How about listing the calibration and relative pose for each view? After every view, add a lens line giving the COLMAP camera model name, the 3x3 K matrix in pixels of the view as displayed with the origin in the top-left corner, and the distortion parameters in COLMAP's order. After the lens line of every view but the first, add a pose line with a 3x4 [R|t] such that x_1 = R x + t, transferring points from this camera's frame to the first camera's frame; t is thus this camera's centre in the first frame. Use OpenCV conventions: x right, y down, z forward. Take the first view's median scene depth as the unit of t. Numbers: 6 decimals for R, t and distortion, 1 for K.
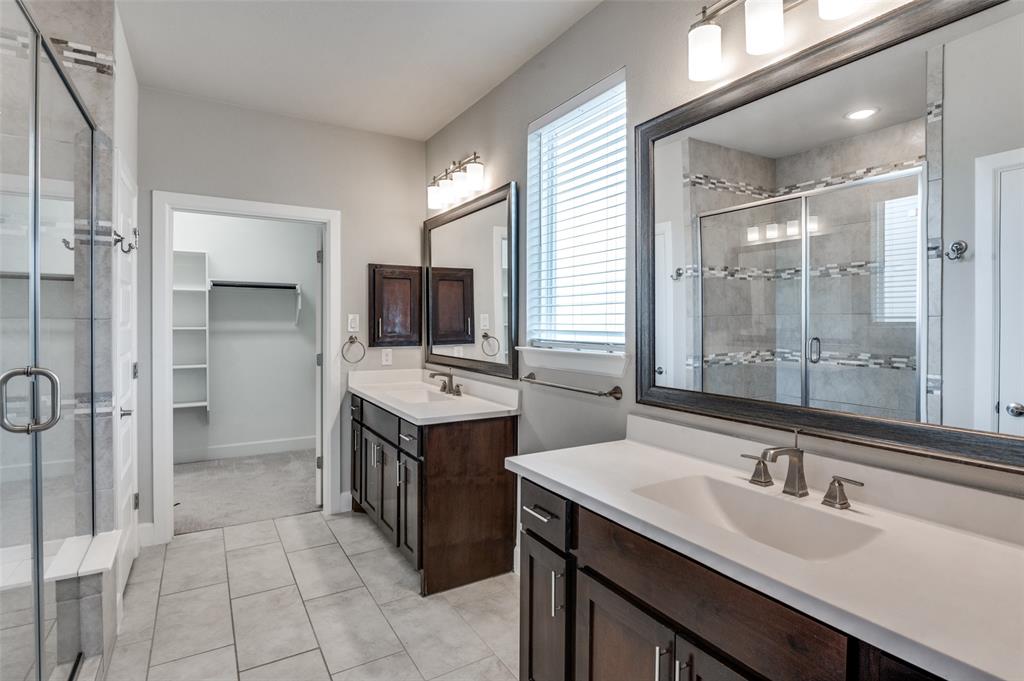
lens RADIAL K [[504.3, 0, 505.3], [0, 504.3, 325.7], [0, 0, 1]] dist [-0.004395, -0.001450]
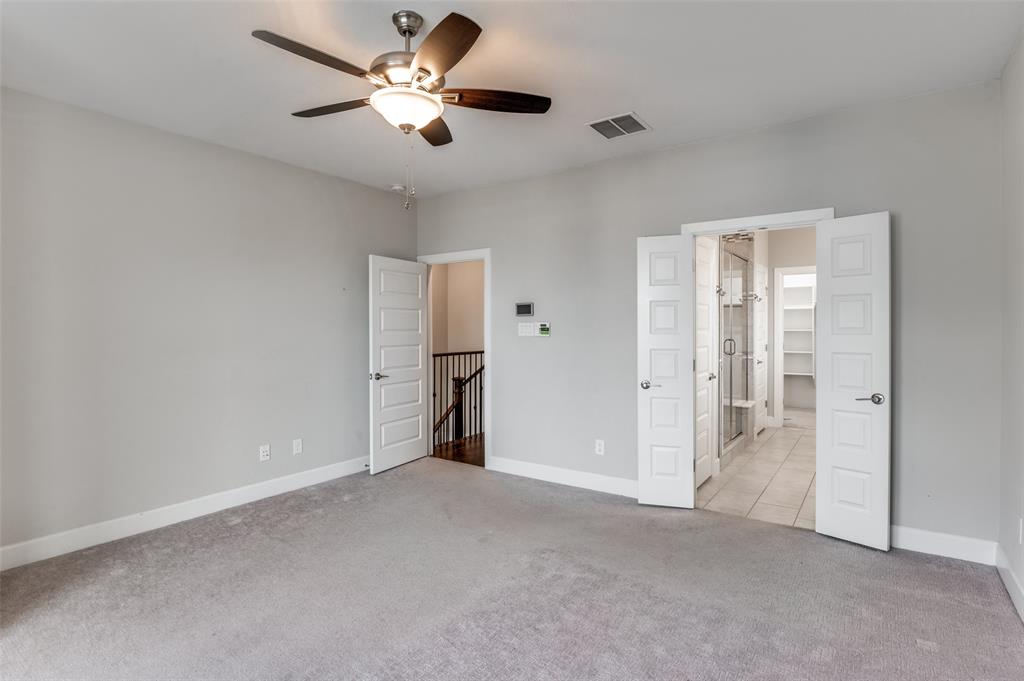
lens RADIAL K [[463.0, 0, 512.0], [0, 463.0, 329.3], [0, 0, 1]] dist [-0.003162, -0.005445]
pose [[0.362759, 0.005445, -0.931867, 0.620721], [-0.004969, 0.999980, 0.003908, 0.001416], [0.931870, 0.003213, 0.362779, -0.652253]]
